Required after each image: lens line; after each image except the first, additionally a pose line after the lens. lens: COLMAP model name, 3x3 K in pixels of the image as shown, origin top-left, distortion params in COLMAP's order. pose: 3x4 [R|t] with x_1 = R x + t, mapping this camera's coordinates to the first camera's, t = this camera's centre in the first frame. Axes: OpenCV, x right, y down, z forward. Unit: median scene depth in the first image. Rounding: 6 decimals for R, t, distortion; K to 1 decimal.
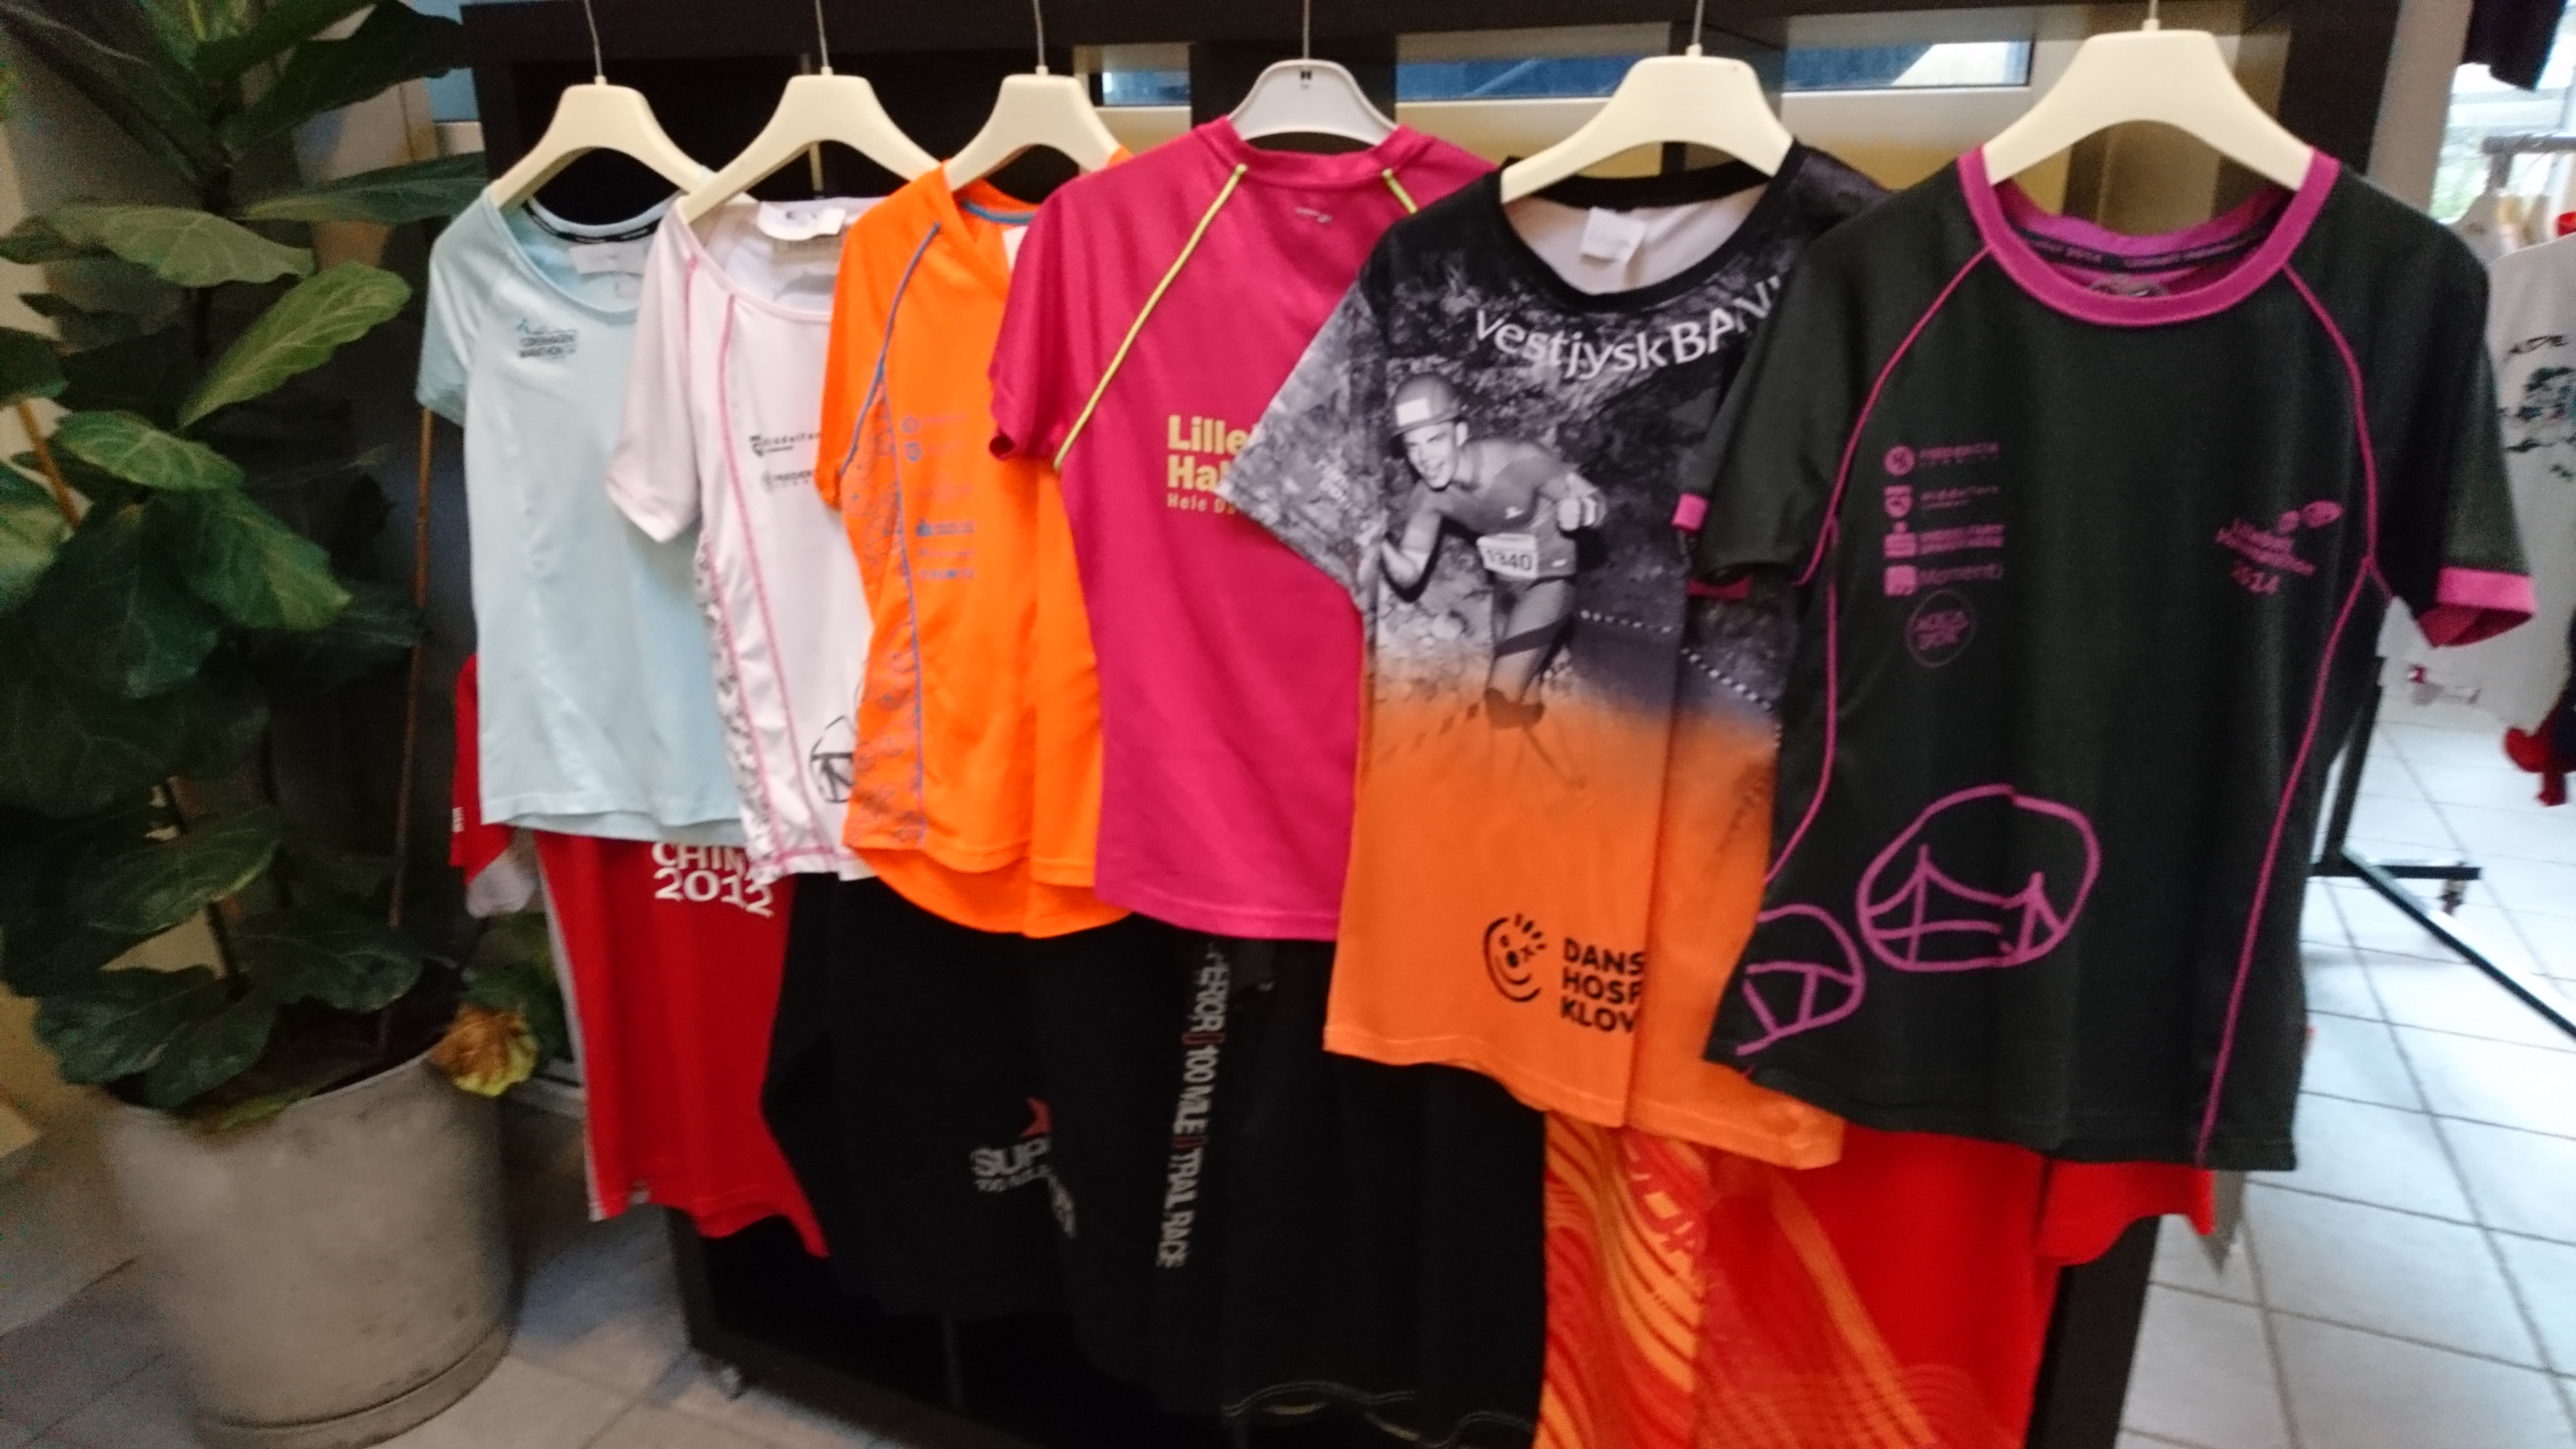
lens RADIAL K [[1649.2, 0, 1283.9], [0, 1649.2, 724.2], [0, 0, 1]] dist [0.034339, -0.035466]
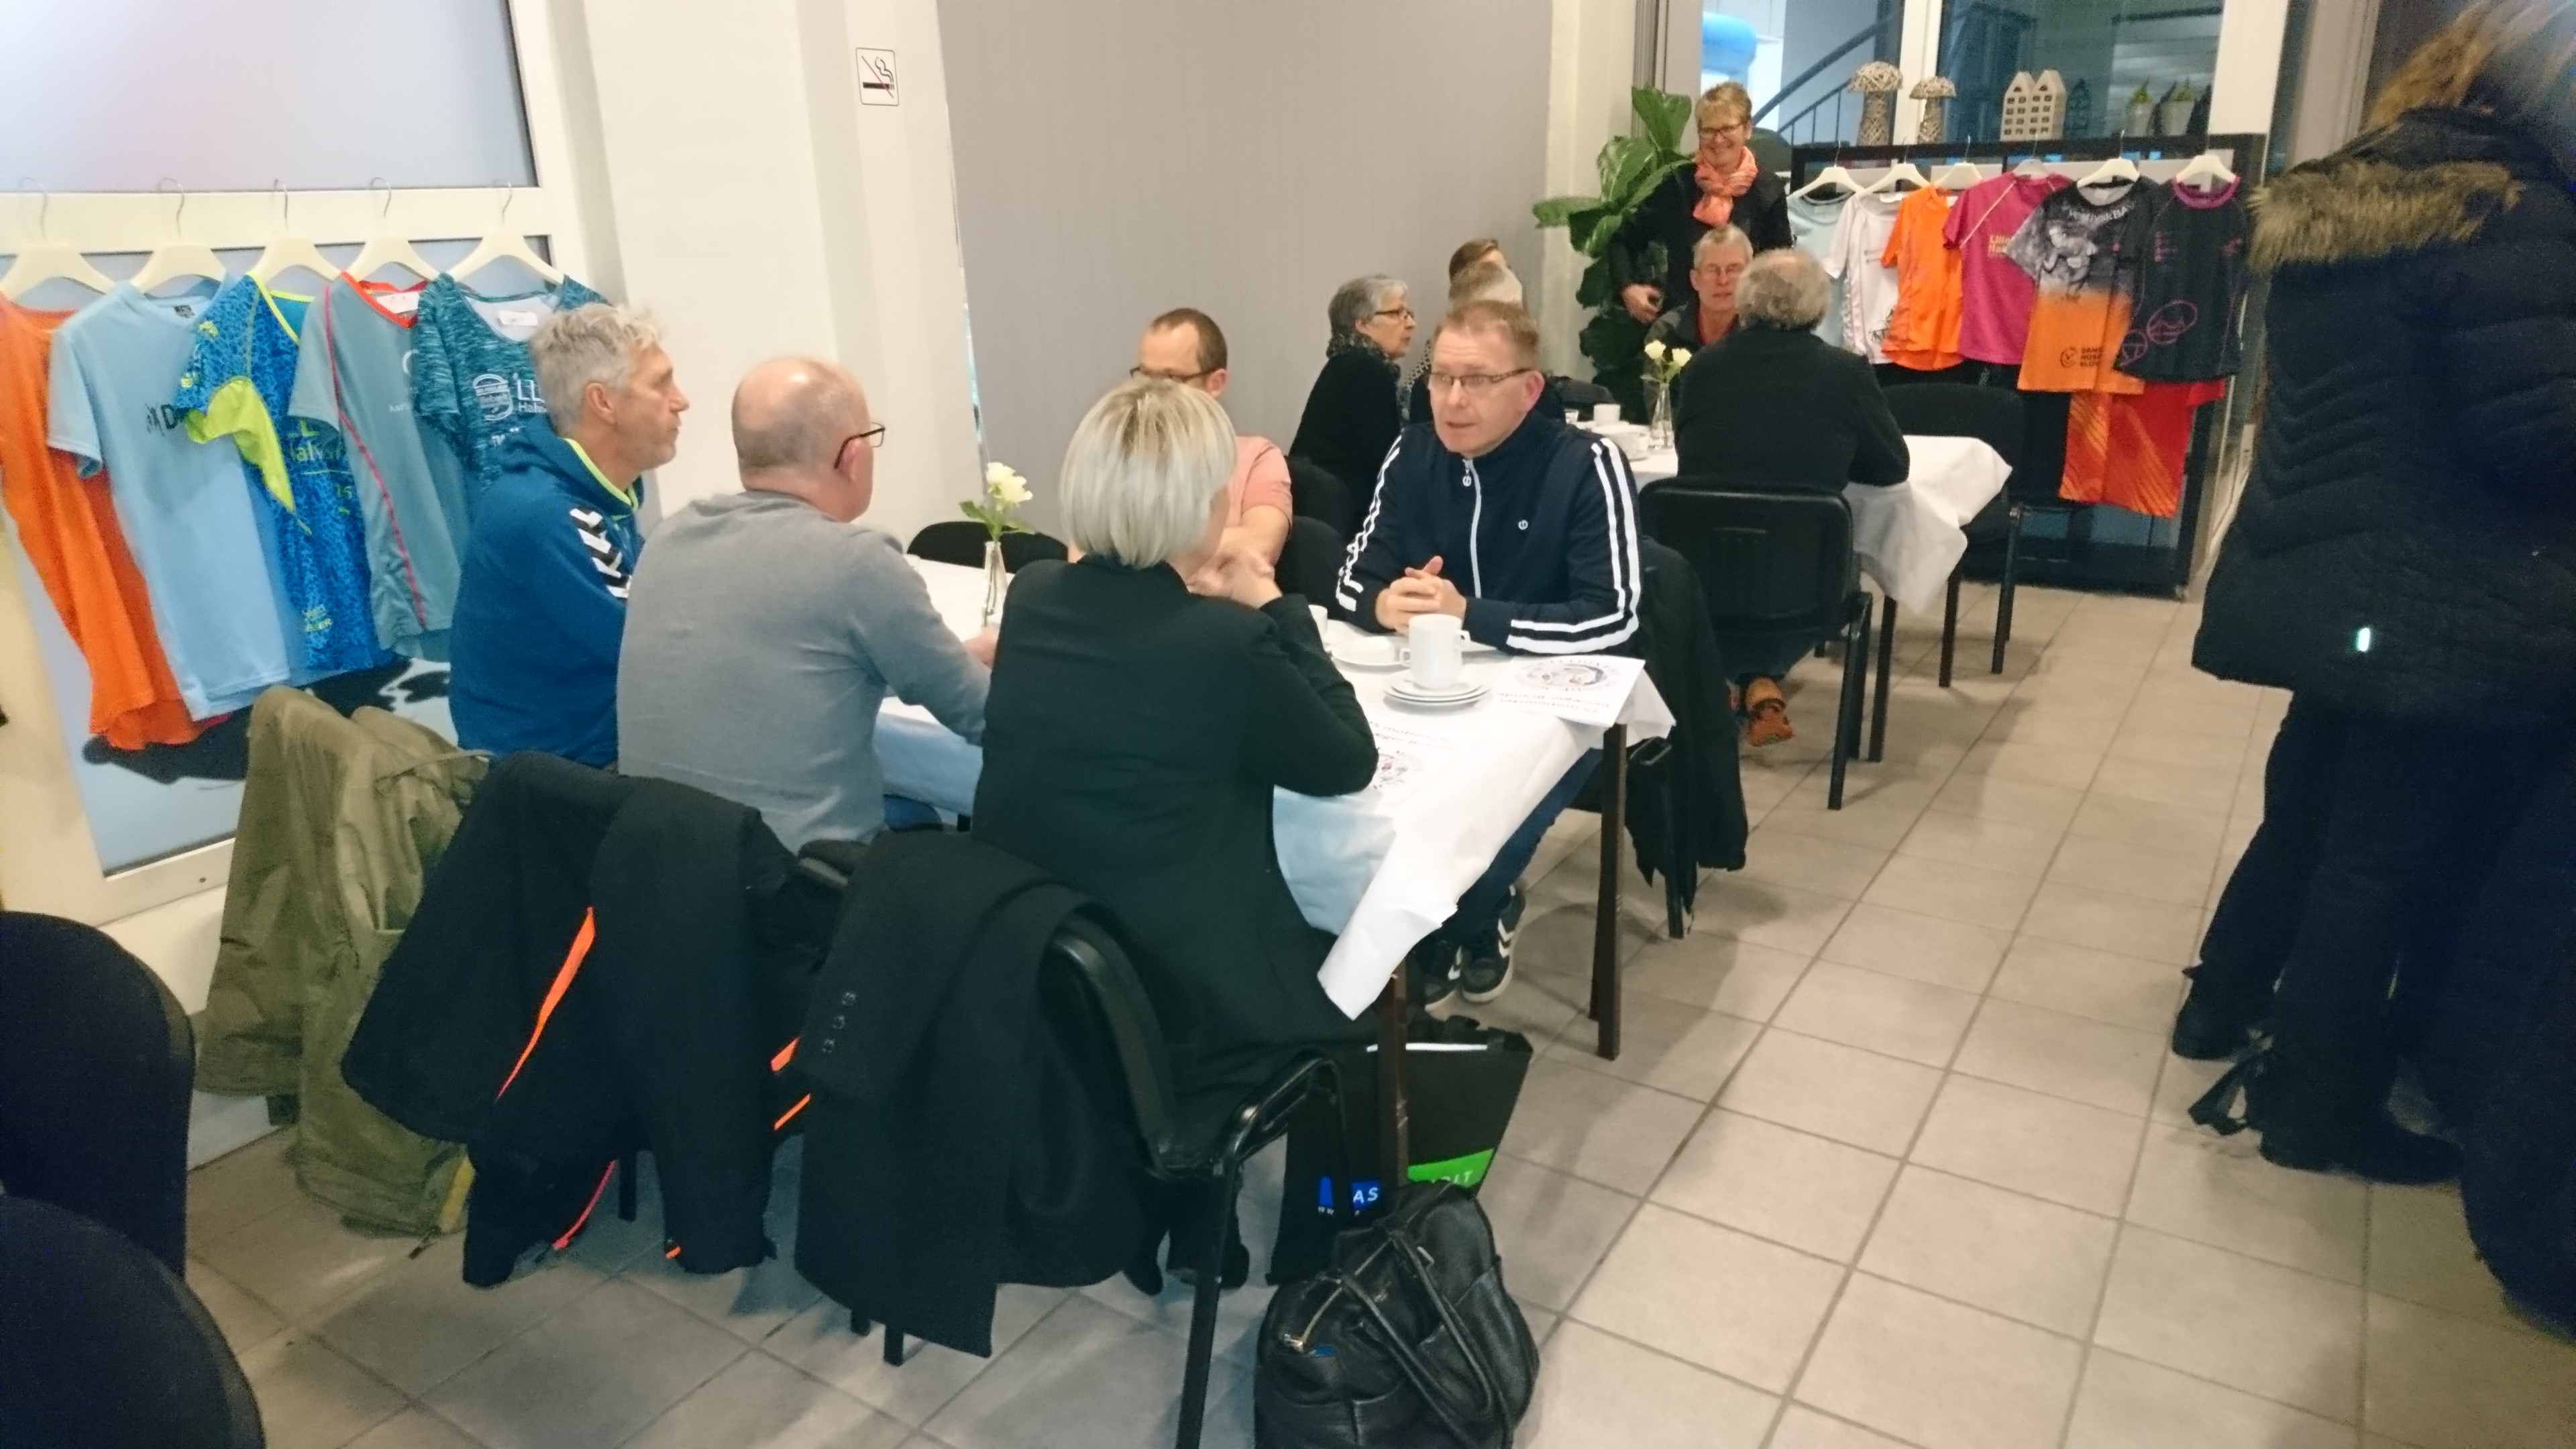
lens RADIAL K [[1649.2, 0, 1306.2], [0, 1649.2, 721.3], [0, 0, 1]] dist [0.034339, -0.035466]
pose [[0.987845, 0.034154, -0.151641, -1.229059], [-0.034574, 0.999402, -0.000136, 1.248886], [0.151546, 0.005377, 0.988436, -3.905967]]
